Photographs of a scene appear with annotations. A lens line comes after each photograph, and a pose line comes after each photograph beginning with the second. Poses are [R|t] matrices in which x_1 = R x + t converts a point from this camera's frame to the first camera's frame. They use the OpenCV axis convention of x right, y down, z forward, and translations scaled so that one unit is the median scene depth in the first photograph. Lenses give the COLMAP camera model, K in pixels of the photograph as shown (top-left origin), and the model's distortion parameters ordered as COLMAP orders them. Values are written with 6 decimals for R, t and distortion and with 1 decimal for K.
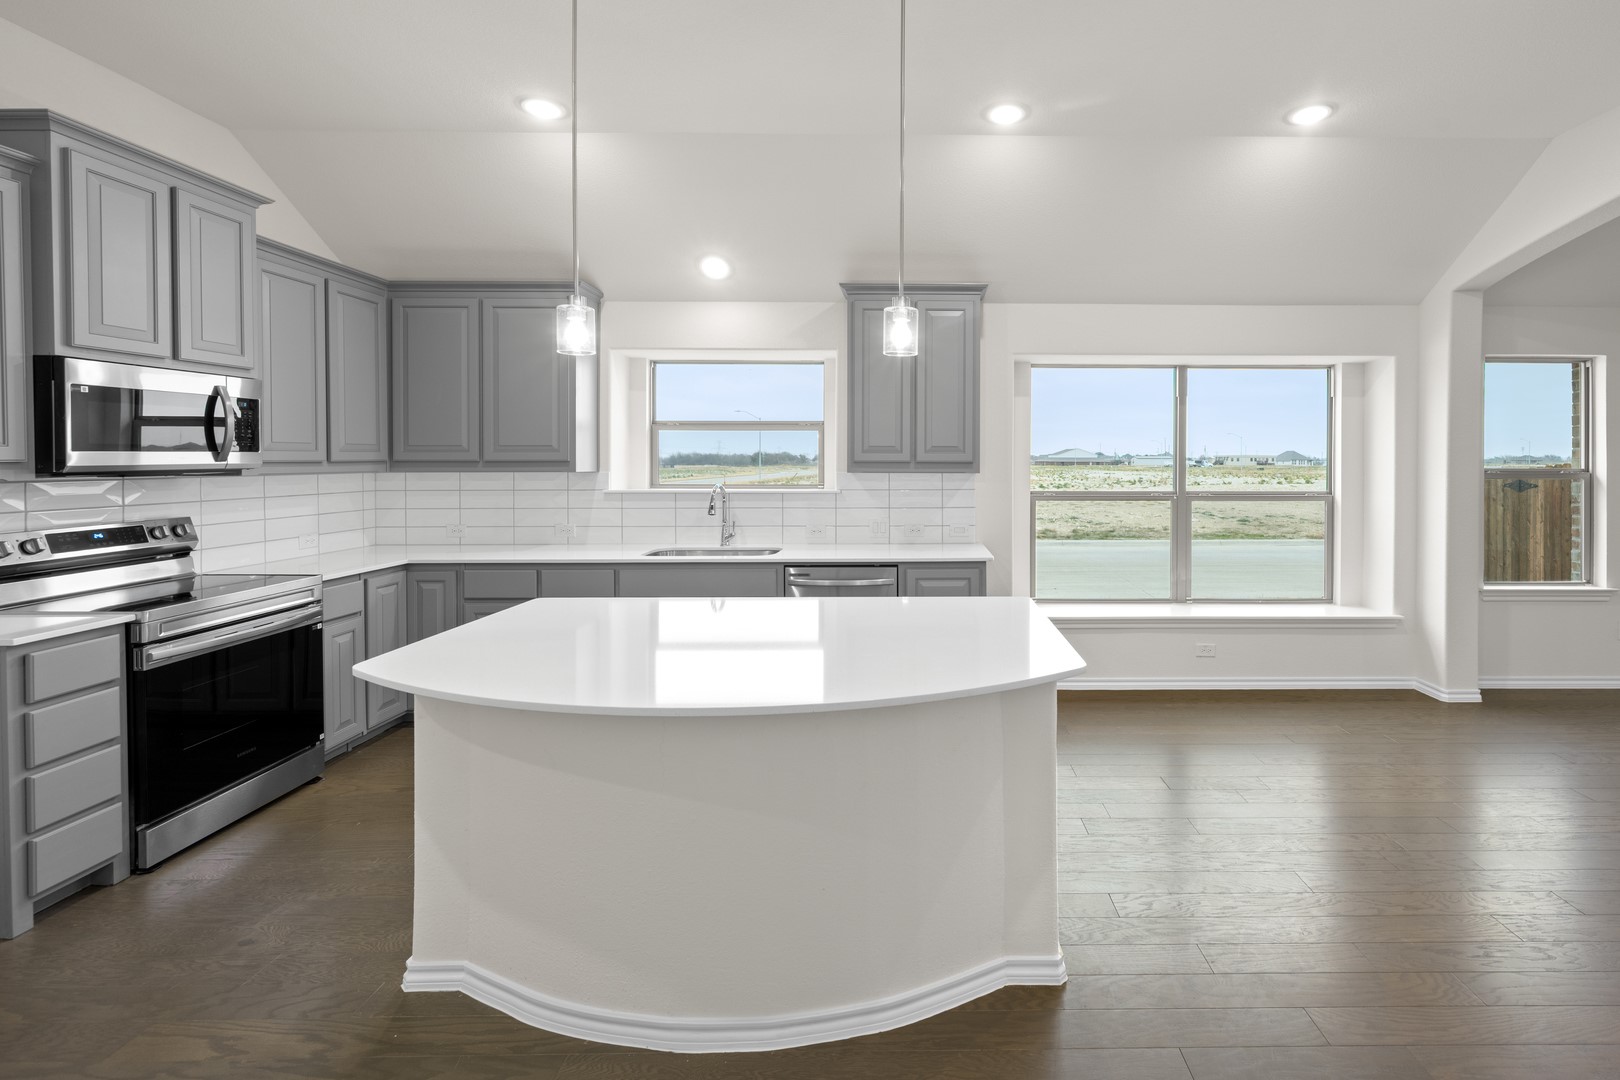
lens RADIAL K [[723.8, 0, 918.5], [0, 723.8, 466.9], [0, 0, 1]] dist [-0.000124, 0.001031]
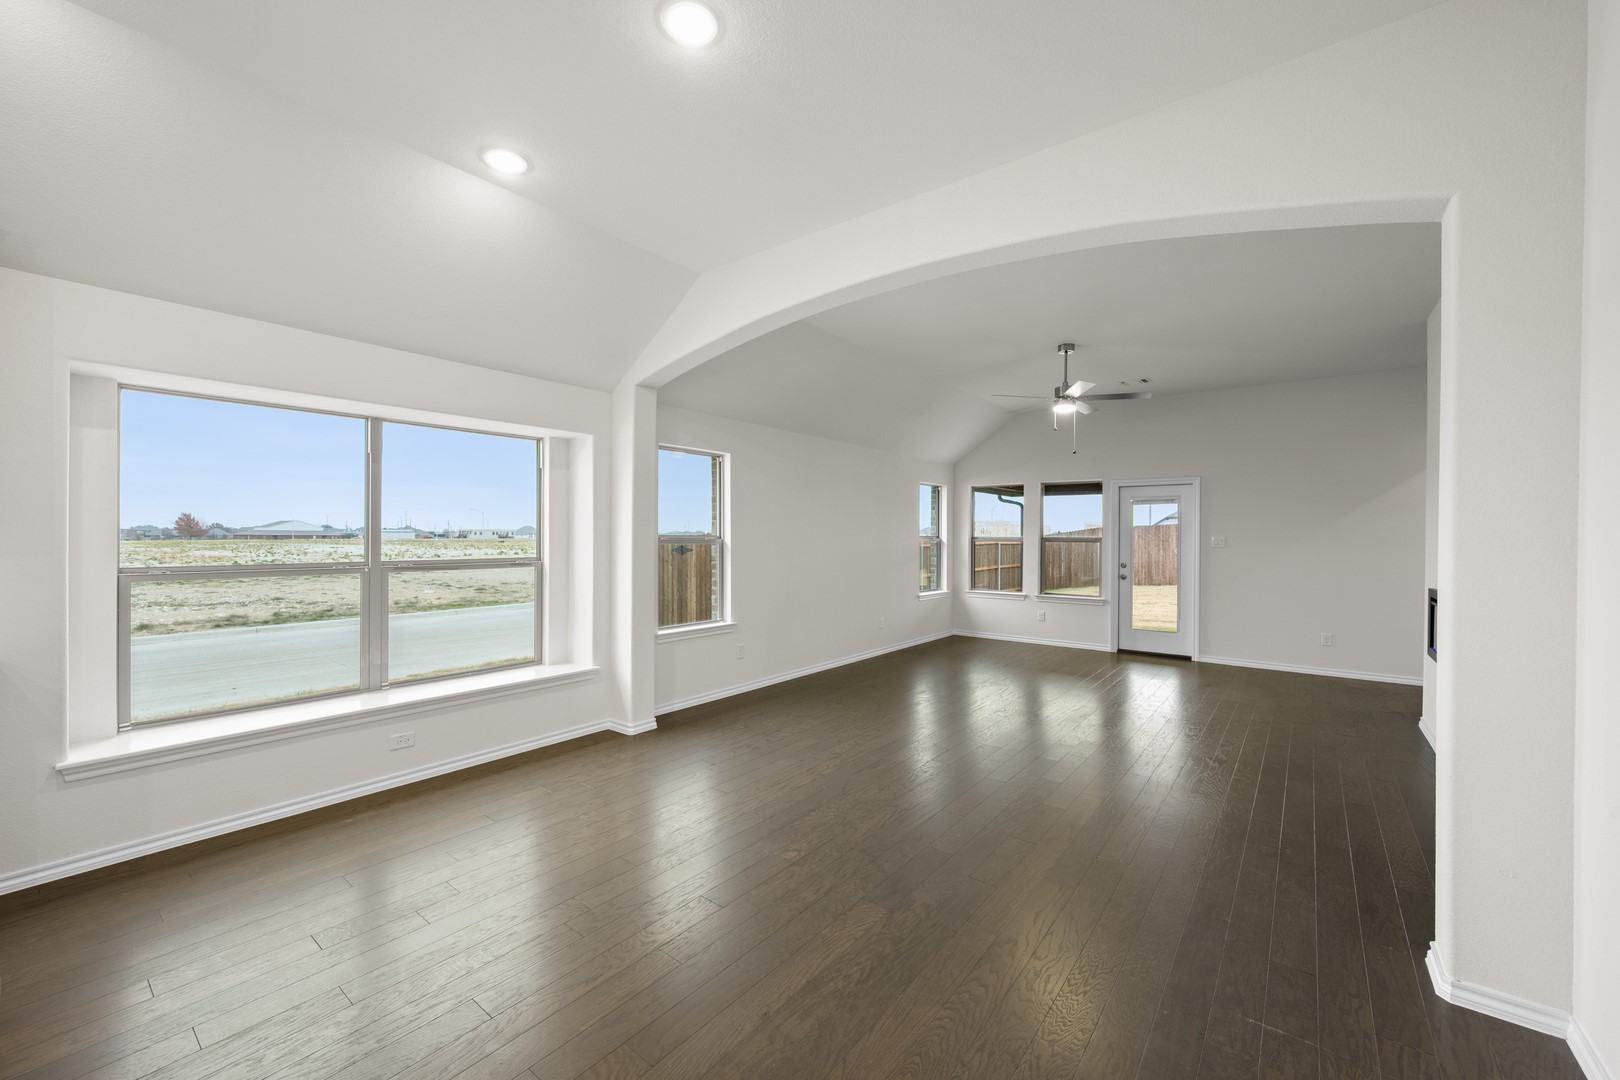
lens RADIAL K [[638.4, 0, 818.6], [0, 638.4, 533.7], [0, 0, 1]] dist [-0.000755, 0.000432]
pose [[0.620034, 0.003241, 0.784568, 0.105793], [0.004434, 0.999961, -0.007634, 0.008962], [-0.784562, 0.008212, 0.619996, 0.121773]]
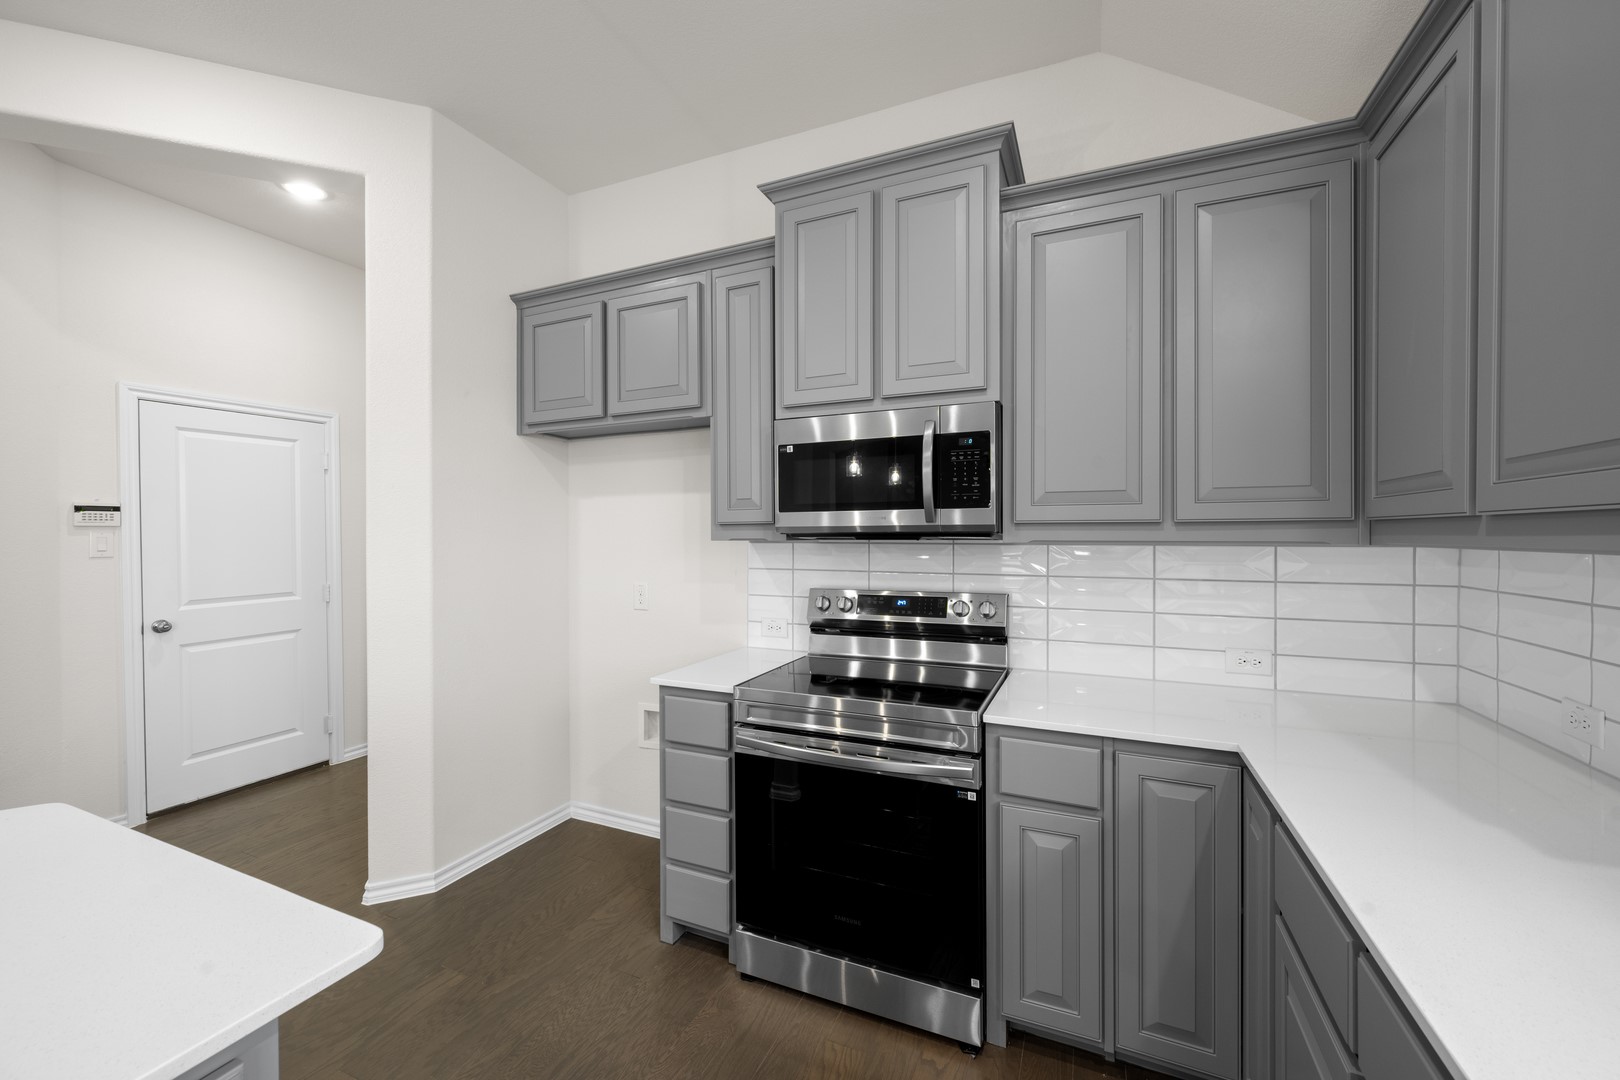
lens RADIAL K [[638.4, 0, 813.4], [0, 638.4, 534.6], [0, 0, 1]] dist [-0.000755, 0.000432]
pose [[-0.416171, -0.000160, -0.909286, -0.220458], [-0.011508, 0.999921, 0.005091, 0.002709], [0.909214, 0.012583, -0.416140, 0.818372]]
